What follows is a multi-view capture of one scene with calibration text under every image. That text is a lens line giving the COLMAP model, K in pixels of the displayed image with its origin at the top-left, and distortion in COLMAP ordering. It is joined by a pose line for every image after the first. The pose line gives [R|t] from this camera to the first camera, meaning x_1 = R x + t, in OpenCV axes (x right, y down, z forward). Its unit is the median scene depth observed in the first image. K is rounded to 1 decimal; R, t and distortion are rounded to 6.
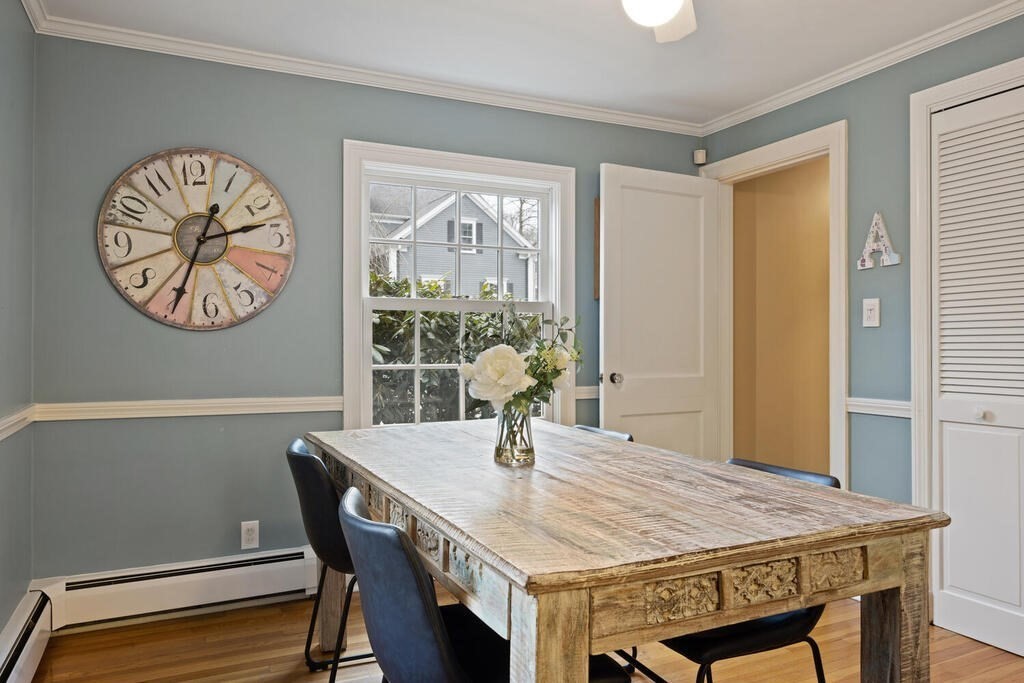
lens RADIAL K [[698.7, 0, 511.4], [0, 698.7, 336.9], [0, 0, 1]] dist [-0.001944, -0.003810]
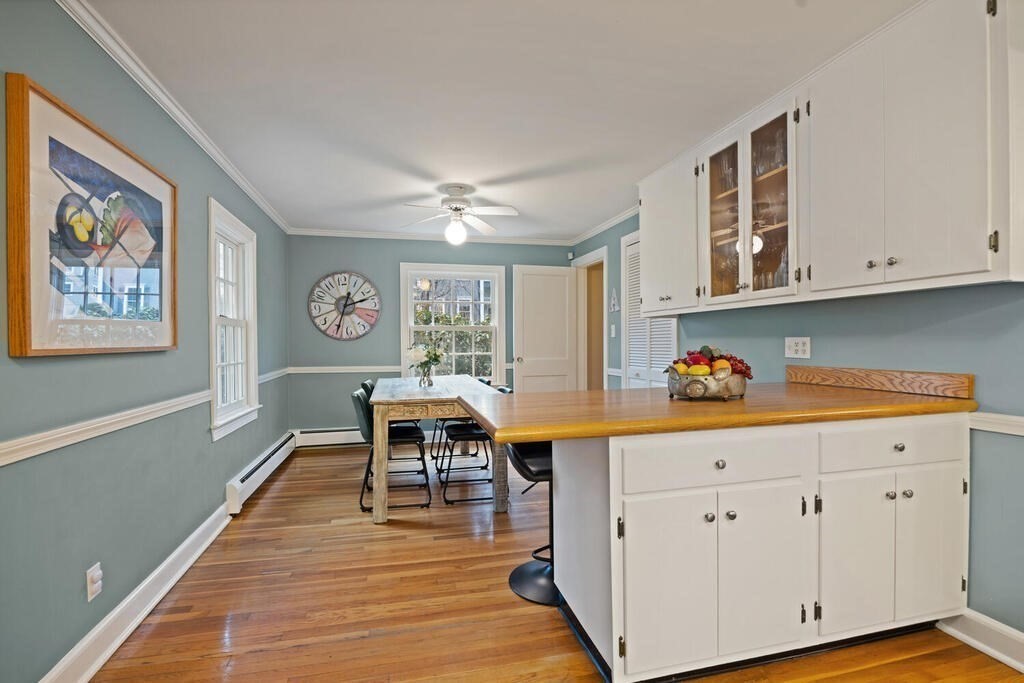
lens RADIAL K [[471.5, 0, 509.4], [0, 471.5, 346.2], [0, 0, 1]] dist [-0.005151, -0.000213]
pose [[0.978604, -0.001456, -0.205749, 0.528785], [0.006446, 0.999701, 0.023585, -0.024751], [0.205653, -0.024406, 0.978321, -0.616714]]
